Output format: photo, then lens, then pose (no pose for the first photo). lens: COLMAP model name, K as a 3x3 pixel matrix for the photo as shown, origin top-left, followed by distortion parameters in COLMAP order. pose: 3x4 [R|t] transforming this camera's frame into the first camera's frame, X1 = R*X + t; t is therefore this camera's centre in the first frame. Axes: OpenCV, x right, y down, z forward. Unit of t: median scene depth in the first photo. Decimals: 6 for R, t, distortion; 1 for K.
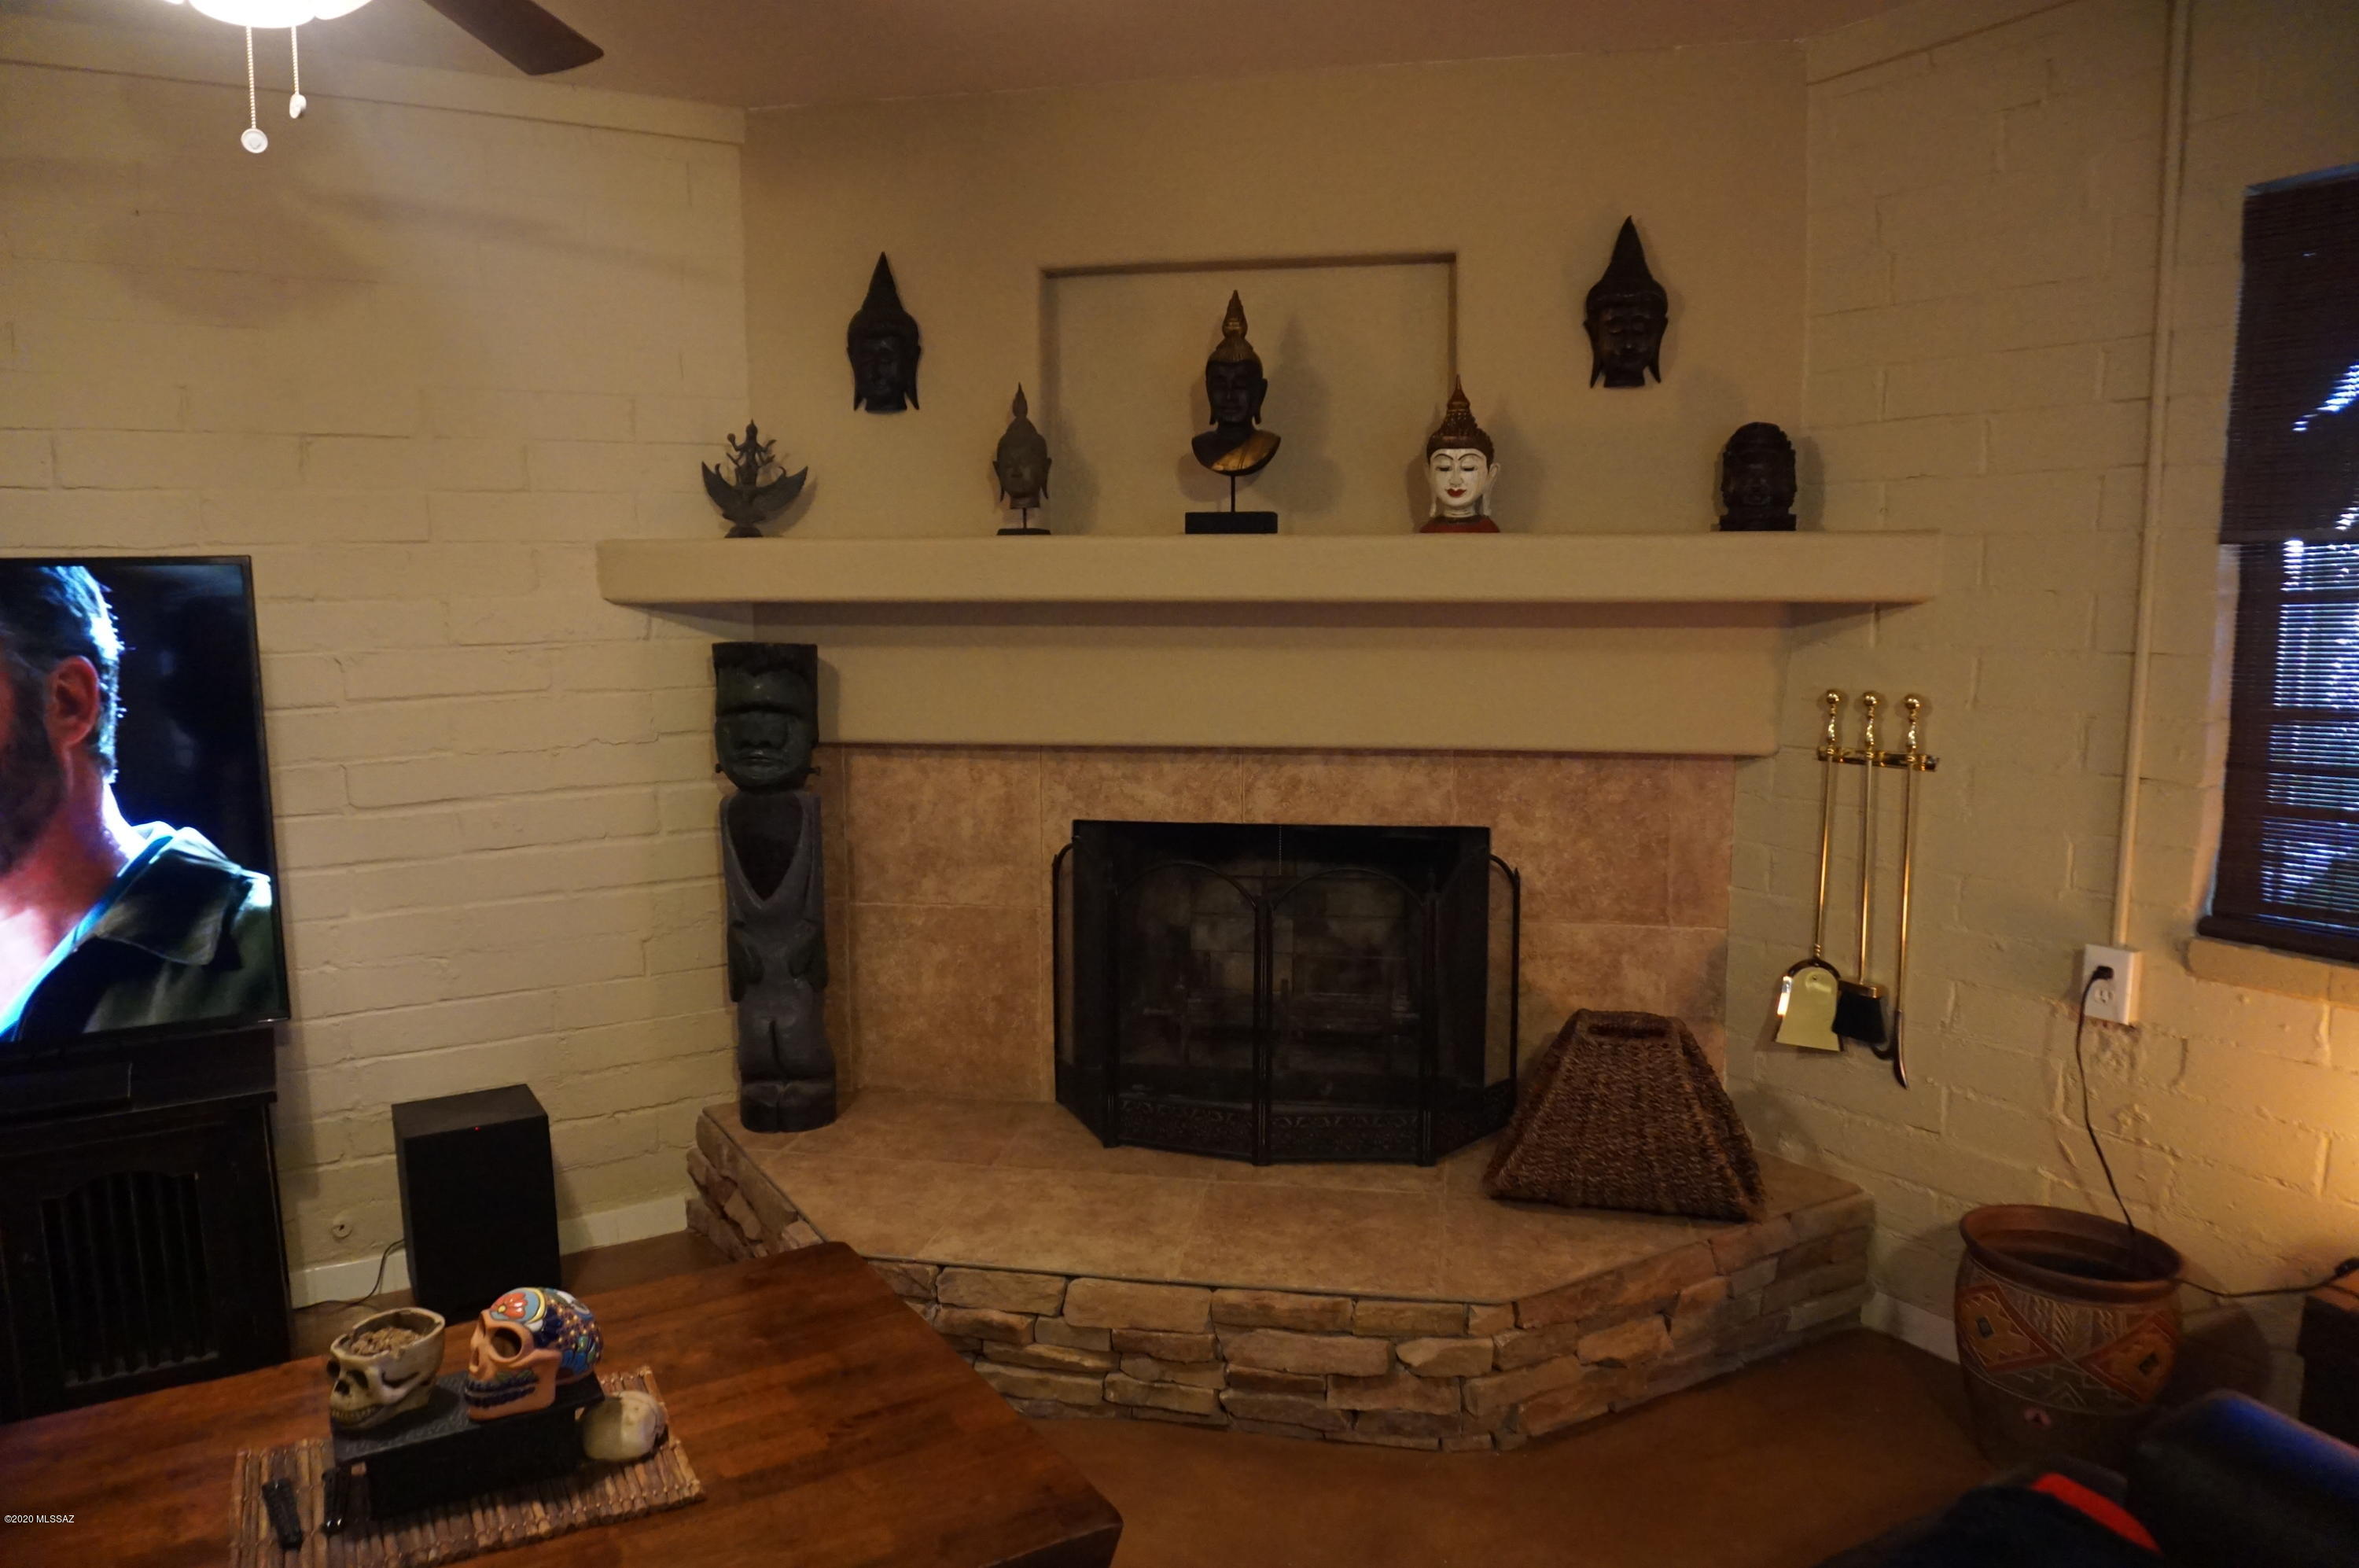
lens RADIAL K [[1609.2, 0, 1180.5], [0, 1609.2, 791.5], [0, 0, 1]] dist [-0.049770, 0.005768]
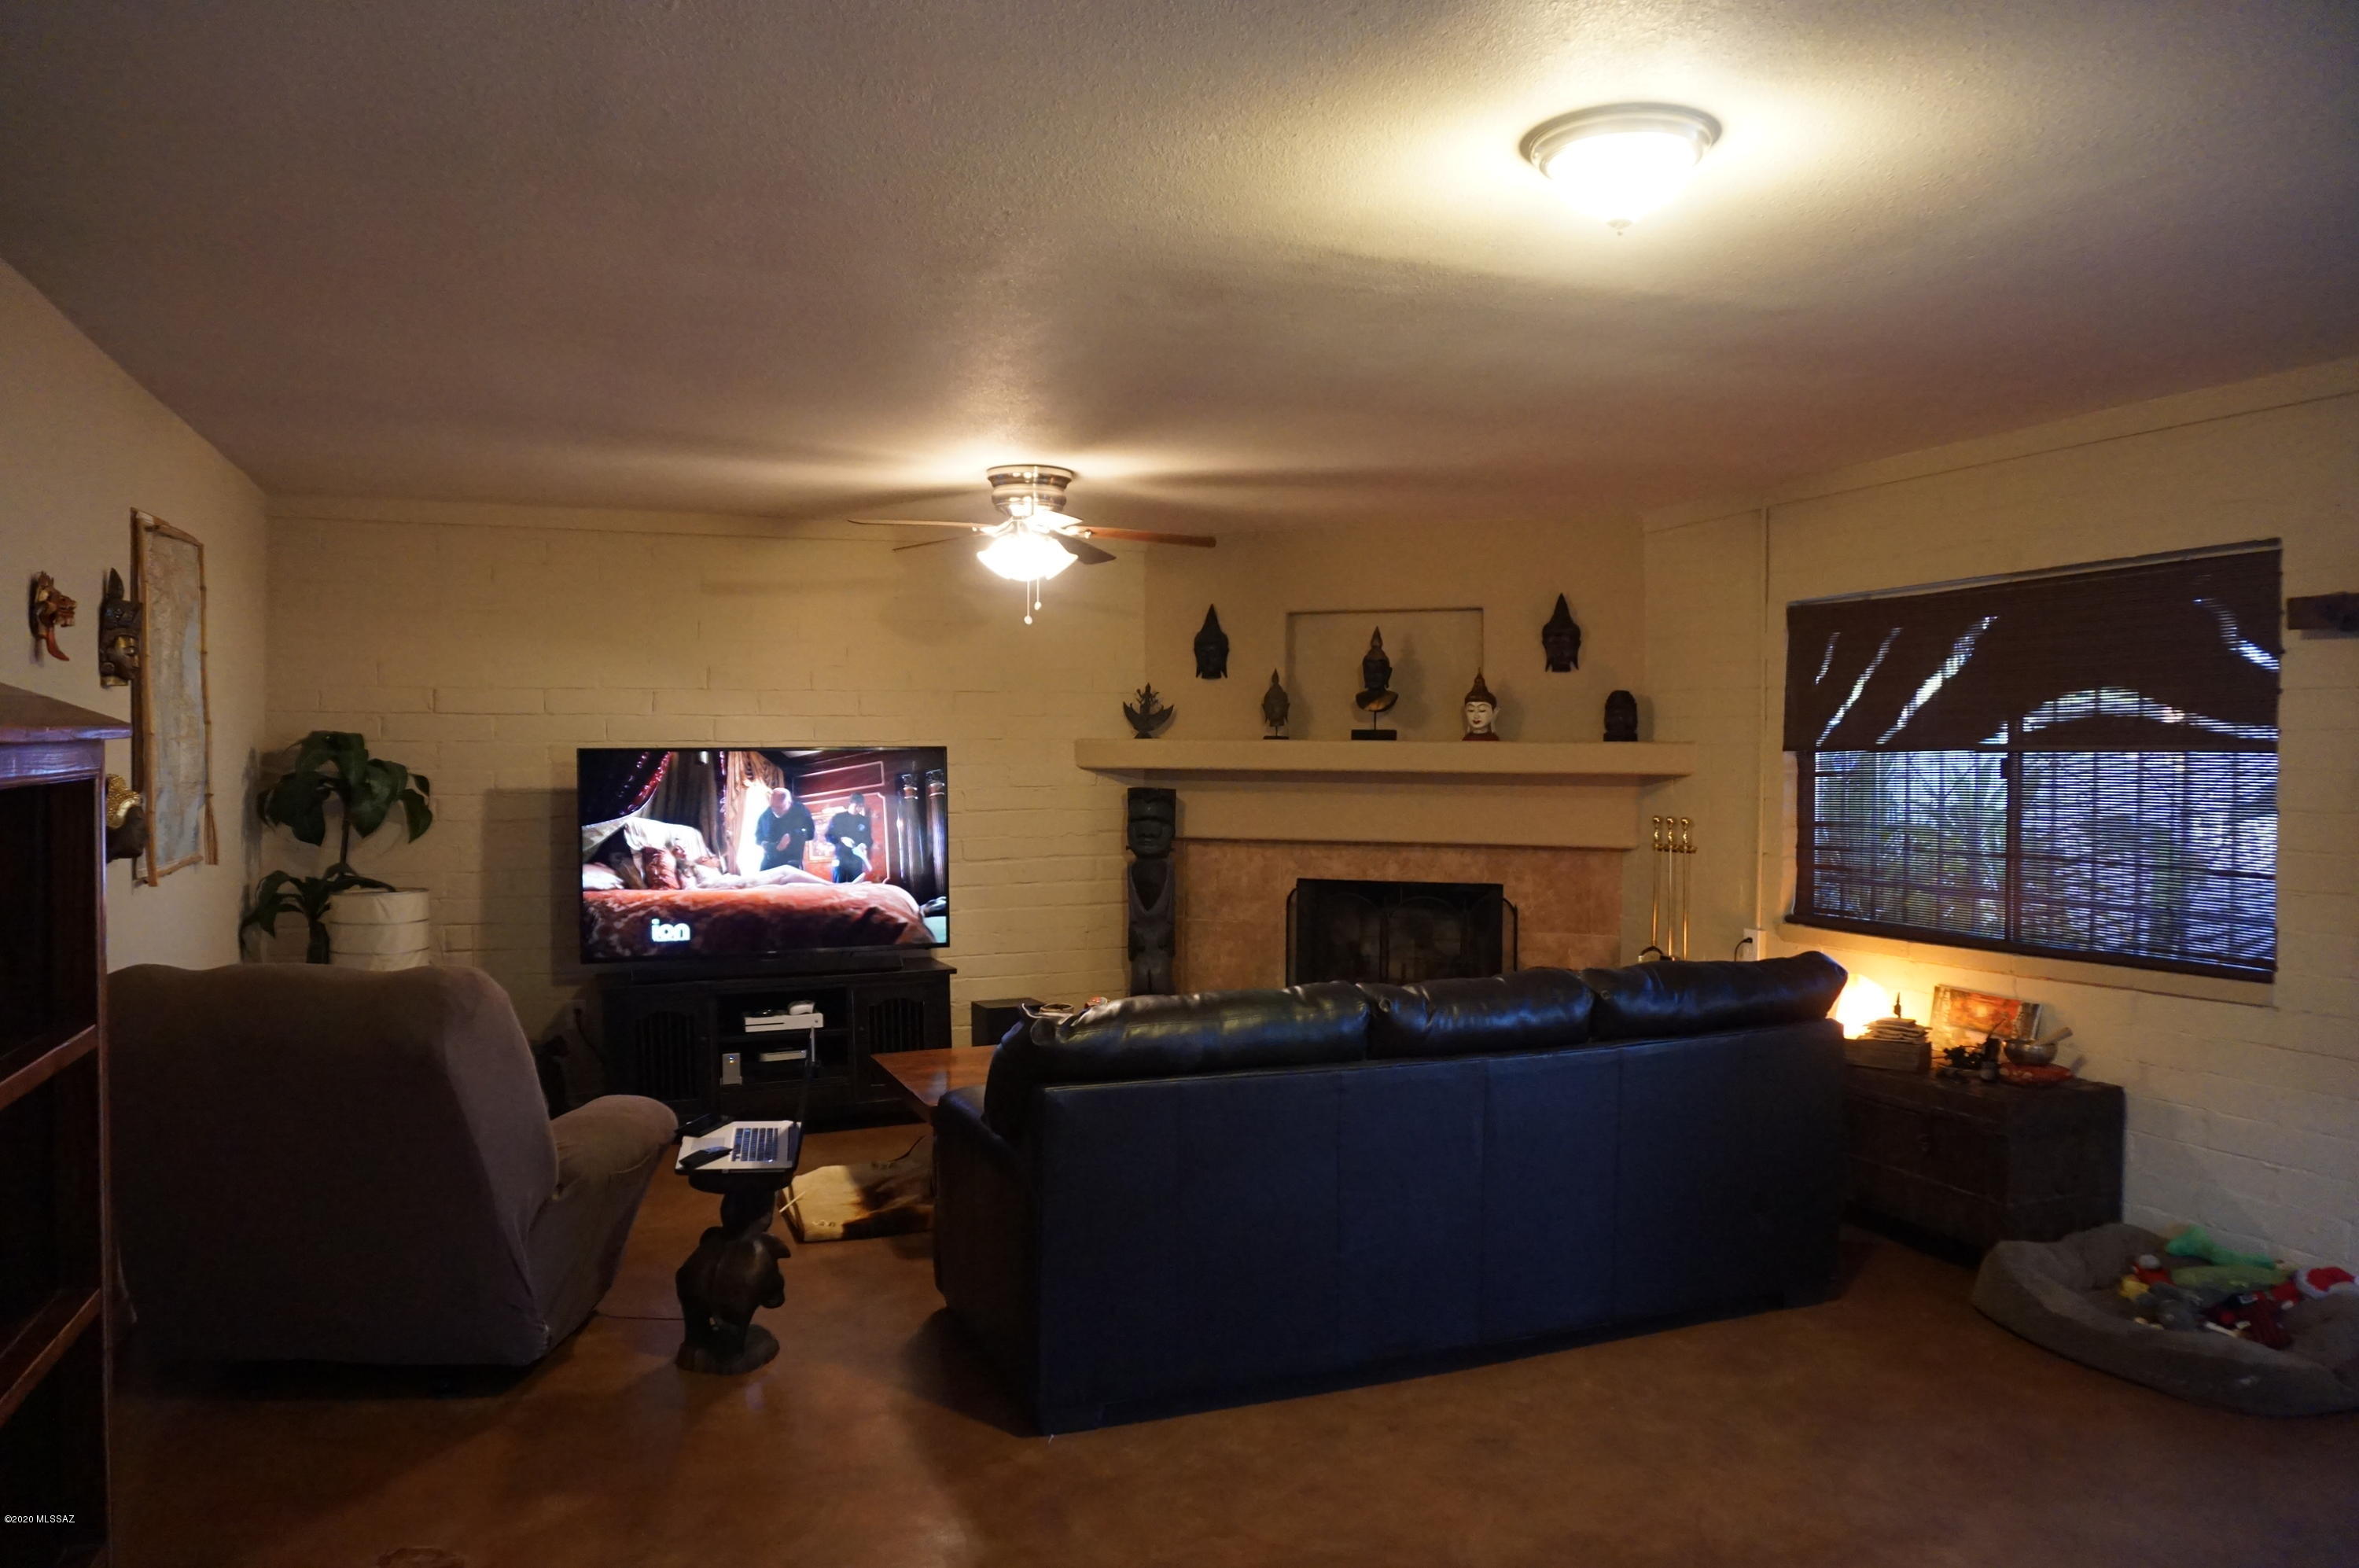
lens RADIAL K [[1609.2, 0, 1177.4], [0, 1609.2, 787.0], [0, 0, 1]] dist [-0.049770, 0.005768]
pose [[0.986727, 0.013431, -0.161833, 0.114672], [-0.030185, 0.994376, -0.101517, 0.118431], [0.159559, 0.105054, 0.981583, -1.061791]]
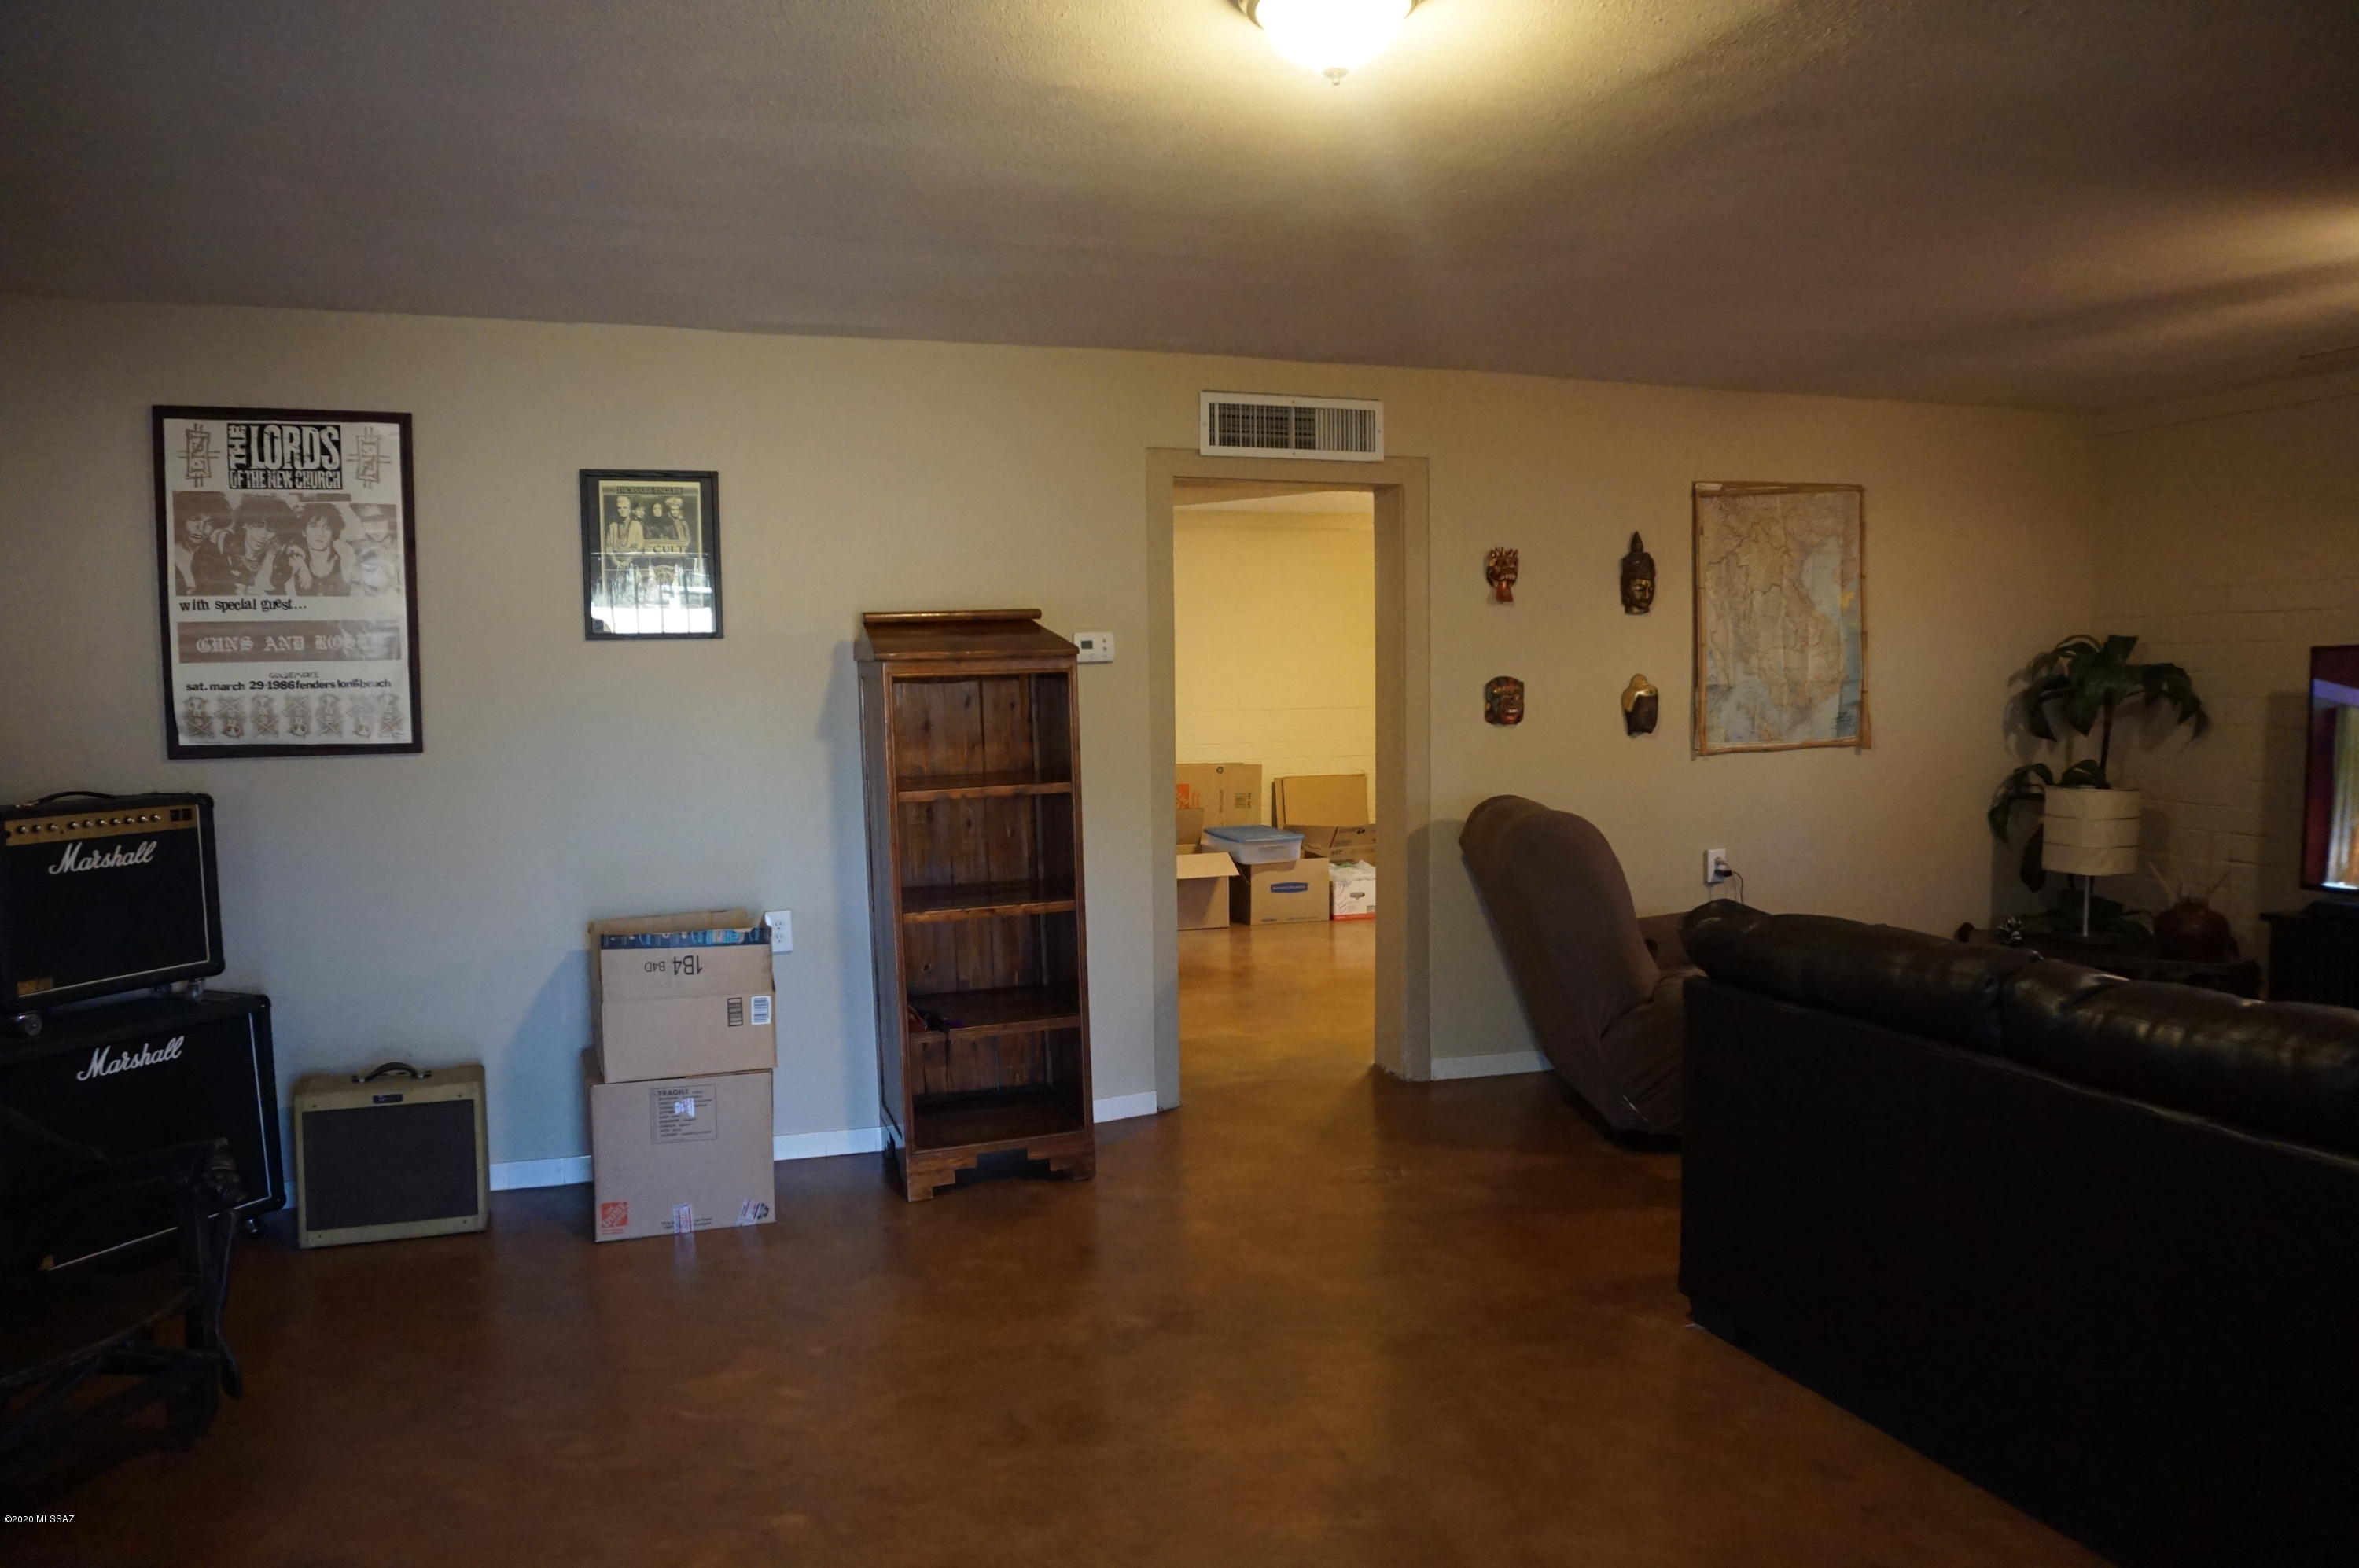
lens RADIAL K [[1609.2, 0, 1181.1], [0, 1609.2, 777.2], [0, 0, 1]] dist [-0.049770, 0.005768]
pose [[-0.155631, 0.092517, -0.983473, 2.013957], [-0.112702, 0.987440, 0.110725, -0.182084], [0.981365, 0.128072, -0.143249, 0.770505]]
